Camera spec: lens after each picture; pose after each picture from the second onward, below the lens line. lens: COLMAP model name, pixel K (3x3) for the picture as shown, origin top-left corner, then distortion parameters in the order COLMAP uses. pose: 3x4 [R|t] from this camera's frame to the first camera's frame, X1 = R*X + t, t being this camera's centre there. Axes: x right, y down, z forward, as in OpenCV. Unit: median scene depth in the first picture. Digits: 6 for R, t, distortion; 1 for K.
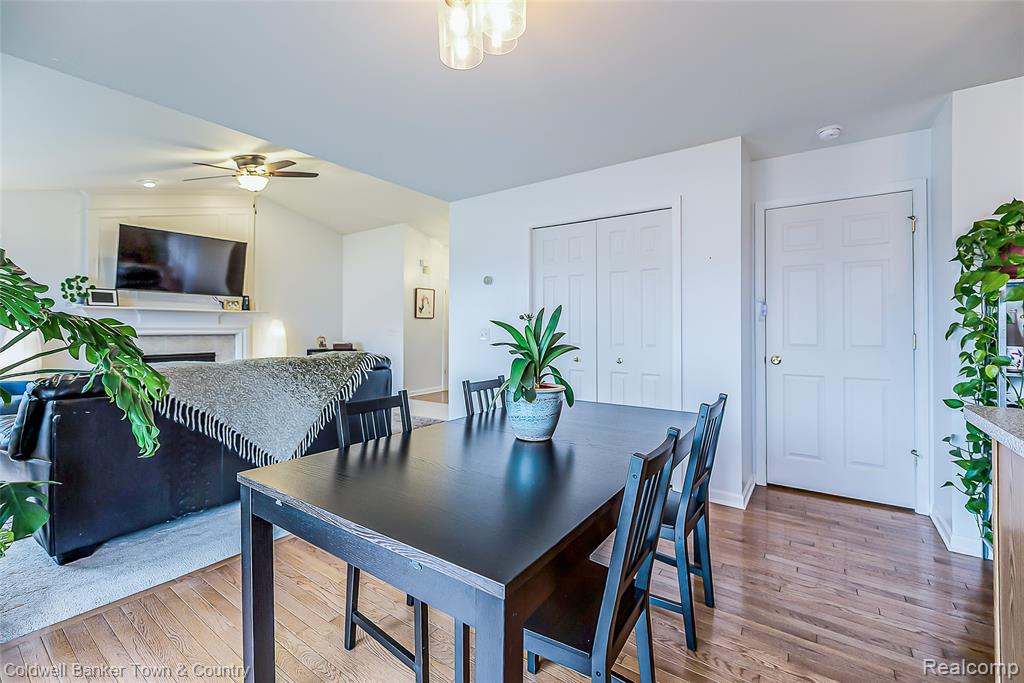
lens RADIAL K [[437.2, 0, 512.4], [0, 437.2, 324.2], [0, 0, 1]] dist [-0.004776, -0.000264]
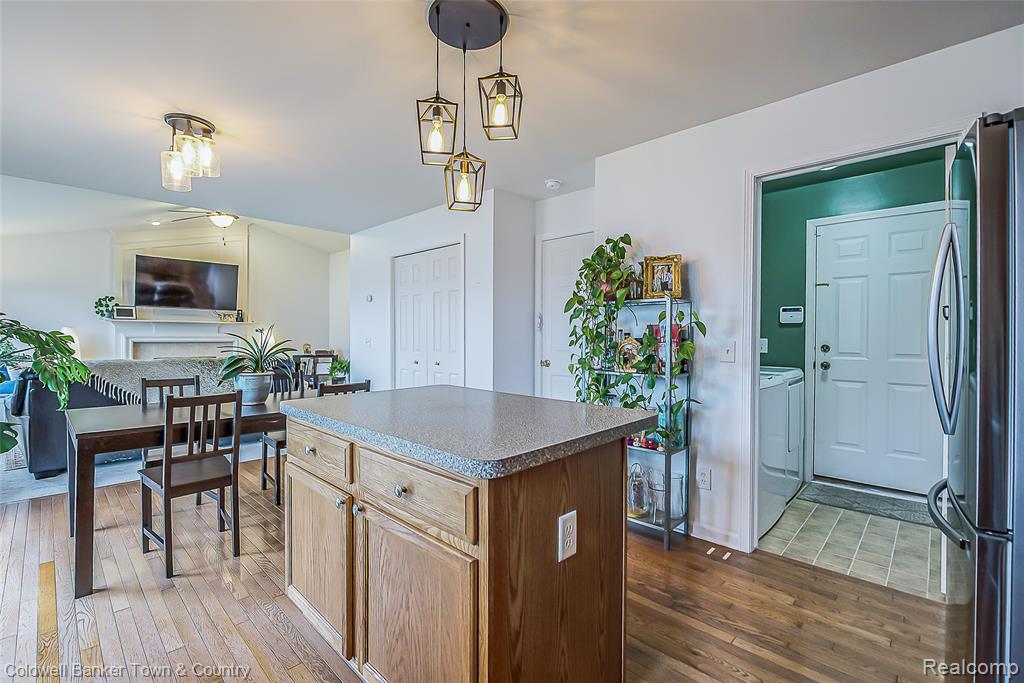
lens RADIAL K [[472.0, 0, 510.9], [0, 472.0, 338.9], [0, 0, 1]] dist [0.002402, -0.000883]
pose [[0.986403, 0.002399, -0.164326, 0.413705], [-0.000238, 0.999913, 0.013170, -0.002835], [0.164343, -0.012952, 0.986318, -0.189099]]
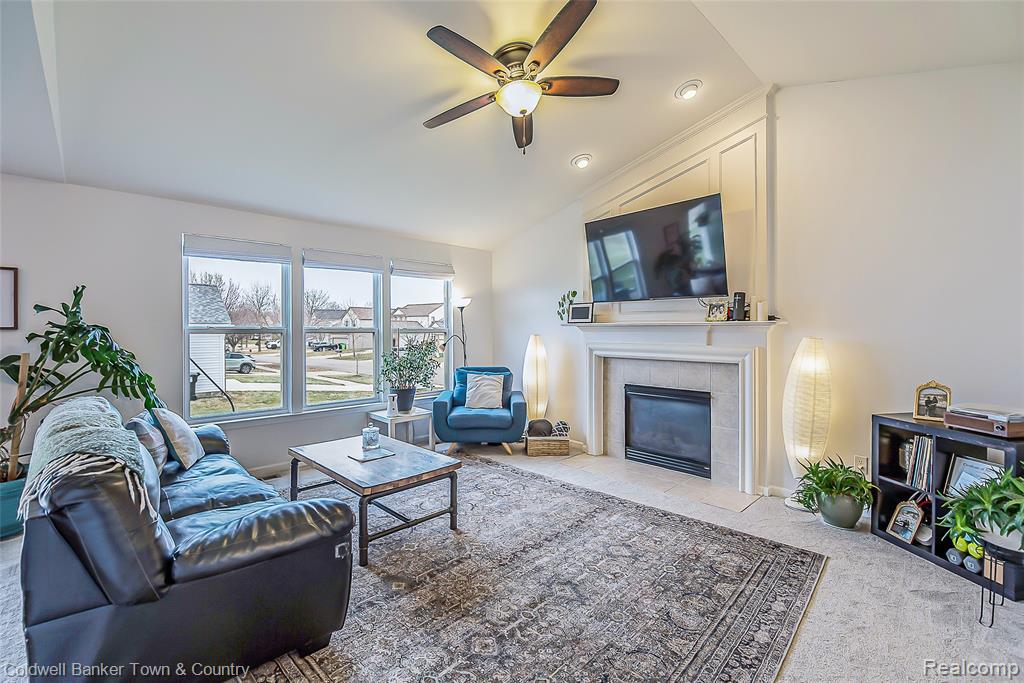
lens RADIAL K [[437.2, 0, 511.6], [0, 437.2, 326.1], [0, 0, 1]] dist [-0.004776, -0.000264]
pose [[-0.143394, -0.010486, -0.989610, -0.049137], [0.010099, 0.999876, -0.012058, -0.026561], [0.989614, -0.011723, -0.143270, 0.998243]]
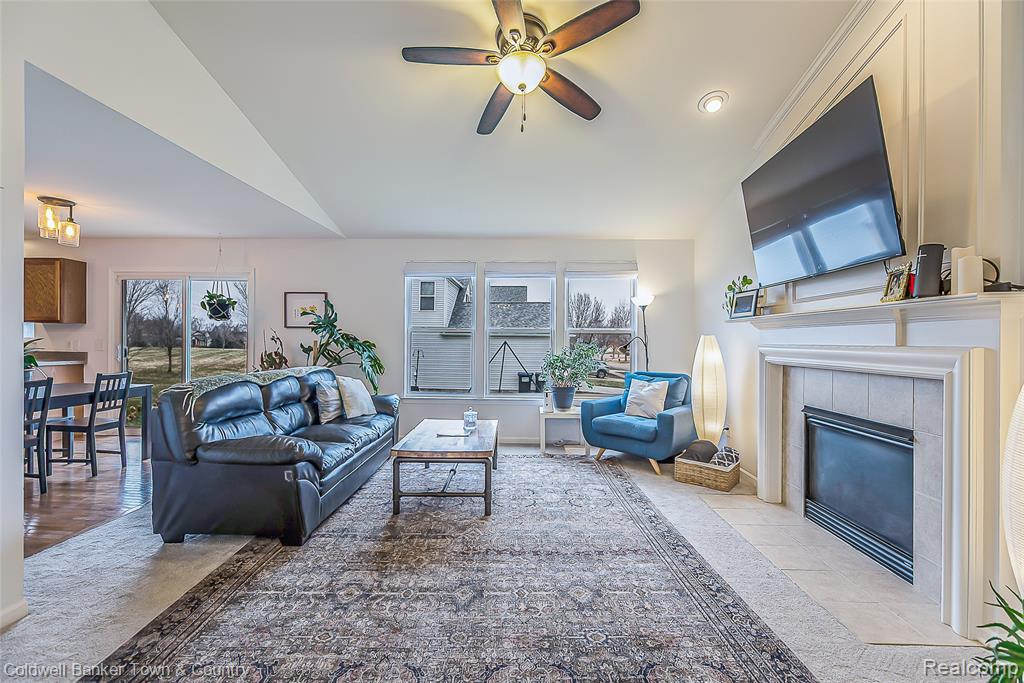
lens RADIAL K [[437.2, 0, 524.4], [0, 437.2, 342.8], [0, 0, 1]] dist [-0.004776, -0.000264]
pose [[-0.800827, -0.009145, -0.598827, -0.289611], [-0.006590, 0.999957, -0.006458, 0.002002], [0.598860, -0.001225, -0.800853, 1.339709]]
